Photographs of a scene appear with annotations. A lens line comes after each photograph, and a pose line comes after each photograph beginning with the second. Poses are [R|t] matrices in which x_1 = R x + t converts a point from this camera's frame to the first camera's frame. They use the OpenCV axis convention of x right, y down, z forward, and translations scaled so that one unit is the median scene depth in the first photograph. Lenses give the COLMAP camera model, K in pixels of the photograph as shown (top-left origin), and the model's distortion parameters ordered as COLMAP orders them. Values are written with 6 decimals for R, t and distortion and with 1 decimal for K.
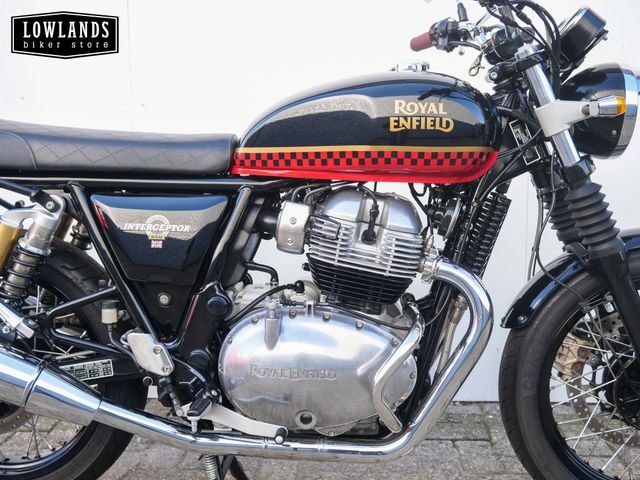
lens RADIAL K [[732.4, 0, 320.0], [0, 732.4, 240.0], [0, 0, 1]] dist [-0.001780, 0.012725]
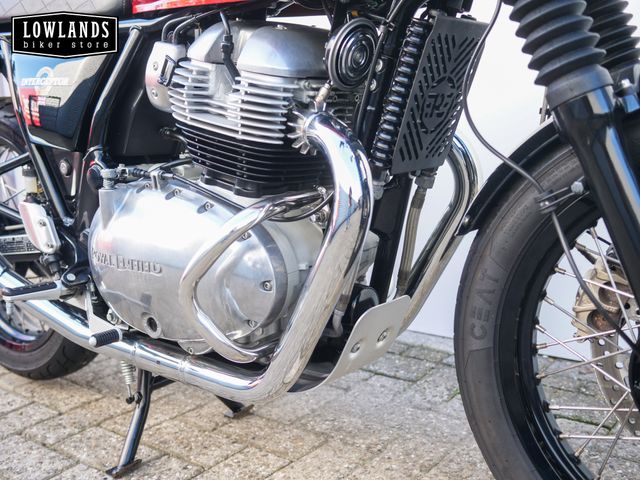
lens RADIAL K [[732.4, 0, 320.0], [0, 732.4, 240.0], [0, 0, 1]] dist [-0.001780, 0.012725]
pose [[0.823929, 0.084151, -0.560410, 0.537133], [-0.033569, 0.994424, 0.099967, 0.070415], [0.565698, -0.063553, 0.822160, 0.456913]]
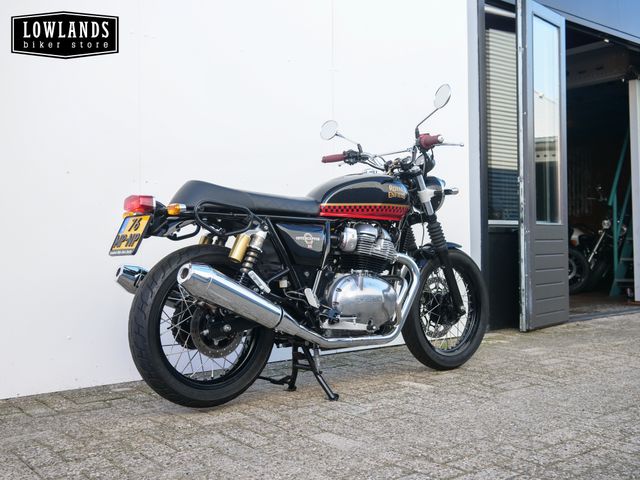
lens RADIAL K [[732.4, 0, 320.0], [0, 732.4, 240.0], [0, 0, 1]] dist [-0.001780, 0.012725]
pose [[0.749205, 0.001691, 0.662337, -1.576524], [0.090154, 0.990430, -0.104506, 0.208707], [-0.656174, 0.138008, 0.741882, -0.585868]]
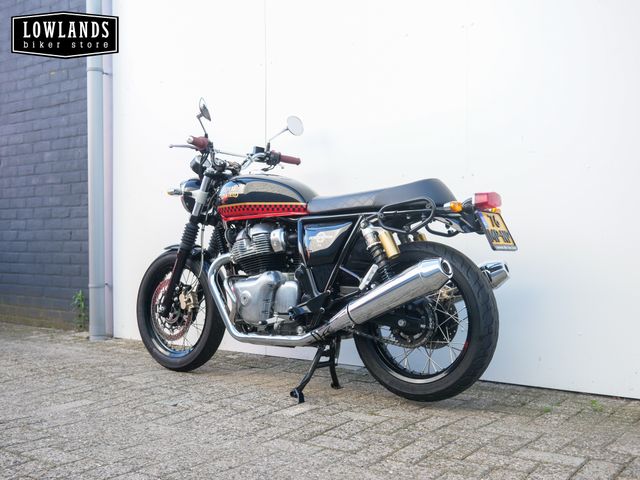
lens RADIAL K [[732.4, 0, 320.0], [0, 732.4, 240.0], [0, 0, 1]] dist [-0.001780, 0.012725]
pose [[0.836371, 0.004145, -0.548148, 1.345655], [-0.070829, 0.992406, -0.100568, 0.187926], [0.543568, 0.122937, 0.830313, -0.666912]]
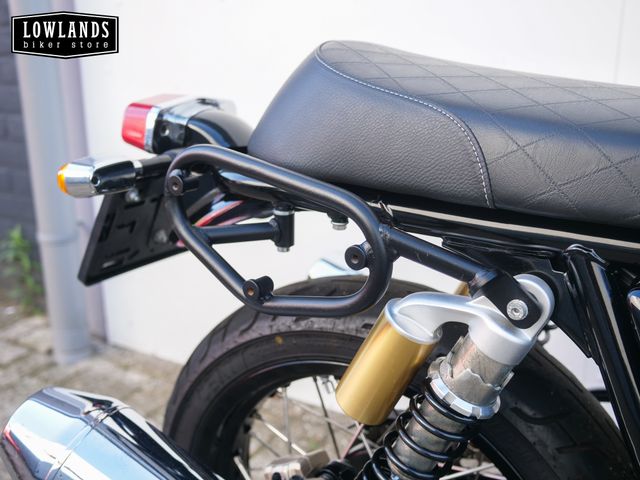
lens RADIAL K [[732.4, 0, 320.0], [0, 732.4, 240.0], [0, 0, 1]] dist [-0.001780, 0.012725]
pose [[0.879346, 0.139720, -0.455225, -0.288221], [-0.059780, 0.980813, 0.185559, -0.145432], [0.472417, -0.135957, 0.870826, 0.621823]]
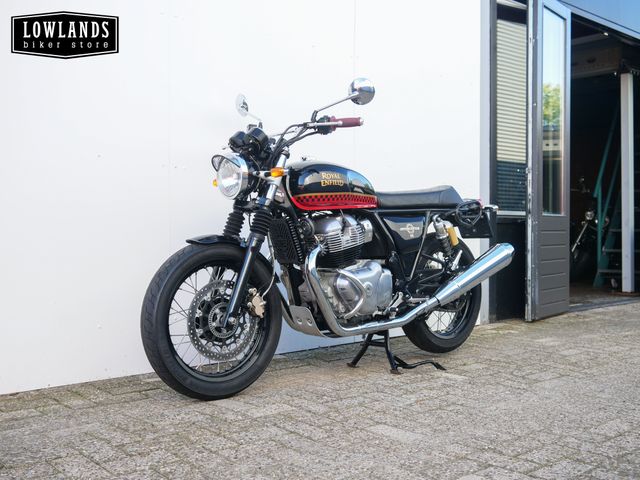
lens RADIAL K [[732.4, 0, 320.0], [0, 732.4, 240.0], [0, 0, 1]] dist [-0.001780, 0.012725]
pose [[0.711986, -0.001668, 0.702192, -1.730728], [0.083115, 0.993168, -0.081916, 0.177537], [-0.697258, 0.116686, 0.707260, -0.402534]]
